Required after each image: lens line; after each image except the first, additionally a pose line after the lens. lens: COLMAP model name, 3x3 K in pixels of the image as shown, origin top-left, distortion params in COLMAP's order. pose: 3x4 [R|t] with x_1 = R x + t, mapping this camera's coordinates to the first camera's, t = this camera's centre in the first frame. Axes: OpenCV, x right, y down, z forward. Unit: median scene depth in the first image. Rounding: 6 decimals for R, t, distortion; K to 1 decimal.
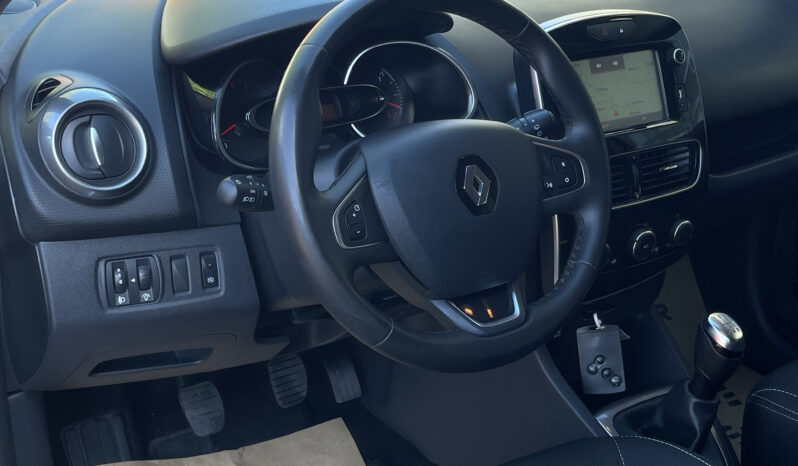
lens RADIAL K [[1092.1, 0, 400.3], [0, 1092.1, 235.7], [0, 0, 1]] dist [0.096247, 0.000000]
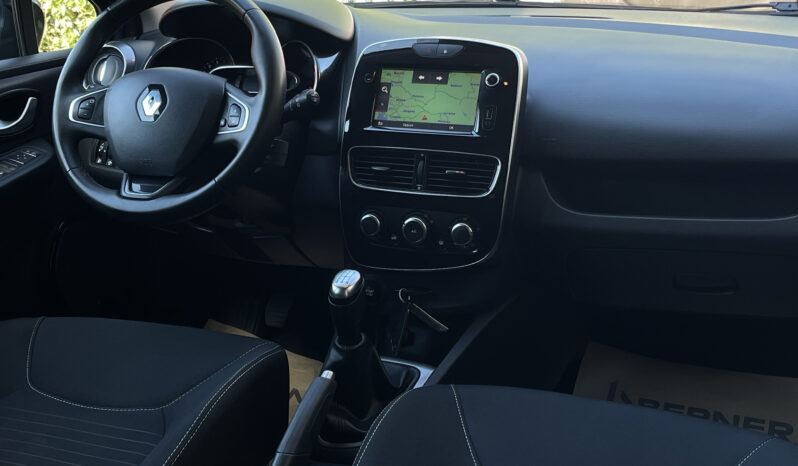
lens RADIAL K [[1092.1, 0, 400.7], [0, 1092.1, 236.9], [0, 0, 1]] dist [0.096247, 0.000000]
pose [[0.544889, 0.181948, -0.818530, 1.413216], [-0.304806, 0.952374, 0.008793, 0.011586], [0.781146, 0.244702, 0.574397, 0.389482]]
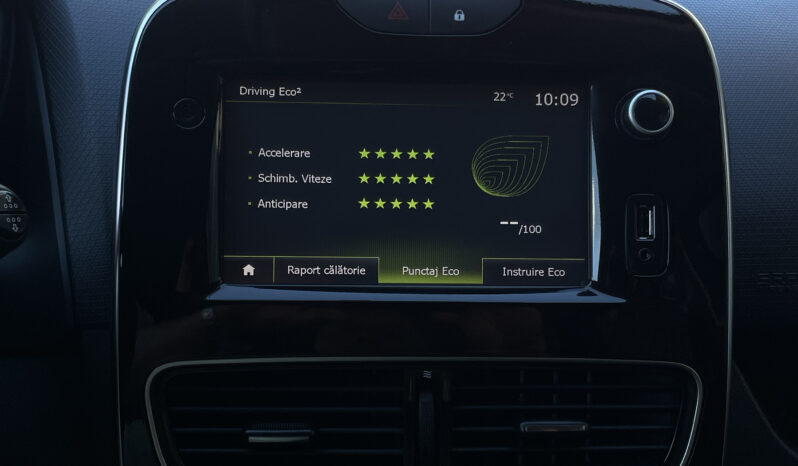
lens RADIAL K [[1092.1, 0, 401.7], [0, 1092.1, 240.3], [0, 0, 1]] dist [0.096247, 0.000000]
pose [[0.861908, 0.175248, -0.475819, 0.435773], [-0.200064, 0.979782, -0.001538, -0.132501], [0.465929, 0.096519, 0.879542, 0.819143]]
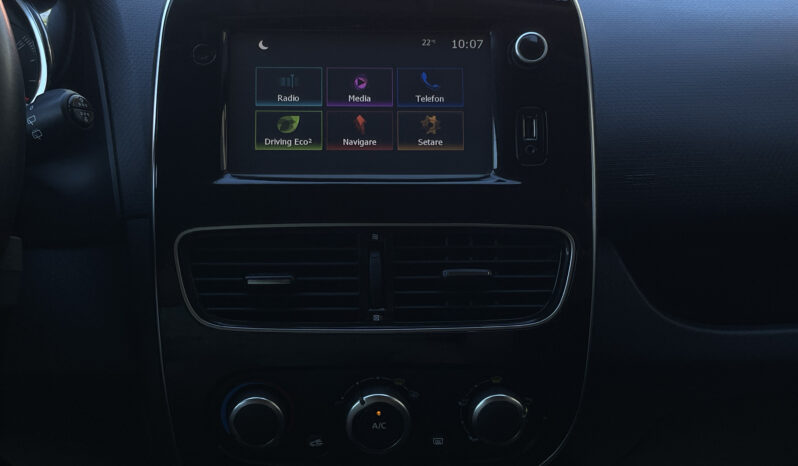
lens RADIAL K [[1092.1, 0, 396.4], [0, 1092.1, 238.5], [0, 0, 1]] dist [0.096247, 0.000000]
pose [[0.852727, 0.119002, -0.508622, 0.558325], [-0.185108, 0.979358, -0.081202, -0.039465], [0.488459, 0.163393, 0.857152, 0.705308]]
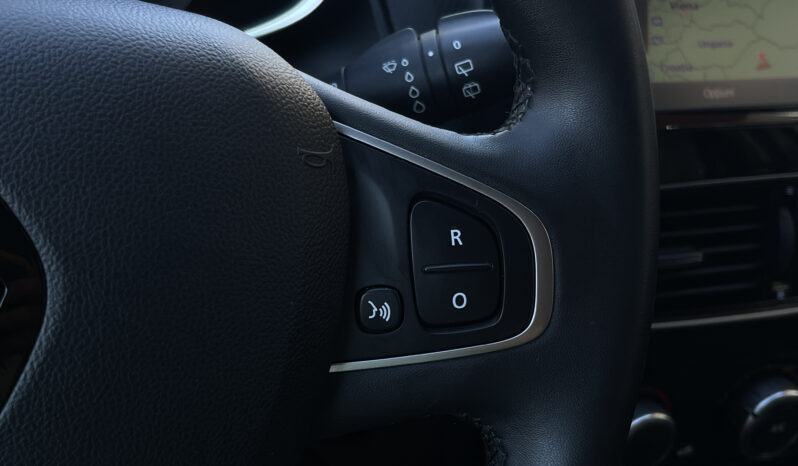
lens RADIAL K [[1092.1, 0, 392.0], [0, 1092.1, 209.7], [0, 0, 1]] dist [0.096247, 0.000000]
pose [[0.973031, 0.177472, -0.147361, 0.166720], [-0.167010, 0.982650, 0.080667, -0.086829], [0.159120, -0.053880, 0.985788, 0.737515]]
